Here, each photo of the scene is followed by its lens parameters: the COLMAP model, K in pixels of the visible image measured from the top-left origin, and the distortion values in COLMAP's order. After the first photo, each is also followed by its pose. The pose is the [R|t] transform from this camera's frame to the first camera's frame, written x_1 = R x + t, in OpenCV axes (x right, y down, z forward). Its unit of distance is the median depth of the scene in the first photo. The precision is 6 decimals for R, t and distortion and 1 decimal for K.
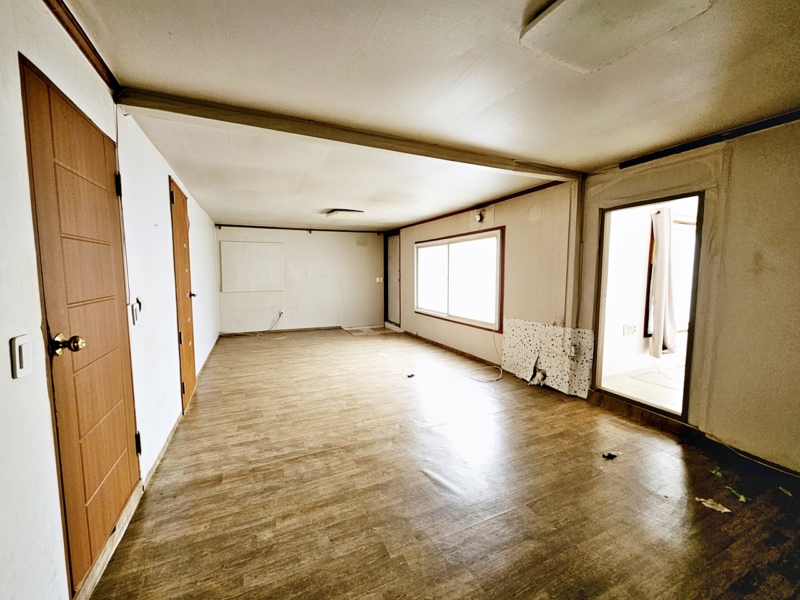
lens RADIAL K [[323.6, 0, 397.5], [0, 323.6, 299.5], [0, 0, 1]] dist [-0.000394, -0.000023]
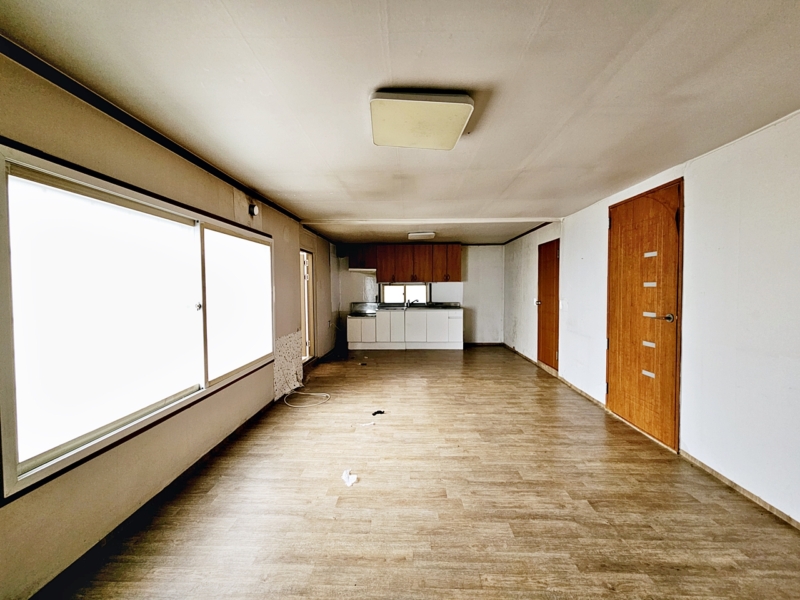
lens RADIAL K [[323.6, 0, 399.3], [0, 323.6, 297.2], [0, 0, 1]] dist [-0.000394, -0.000023]
pose [[-0.892545, -0.005826, 0.450920, -0.448113], [0.046819, 0.993316, 0.105507, -0.171649], [-0.448521, 0.115281, -0.886307, 1.986318]]
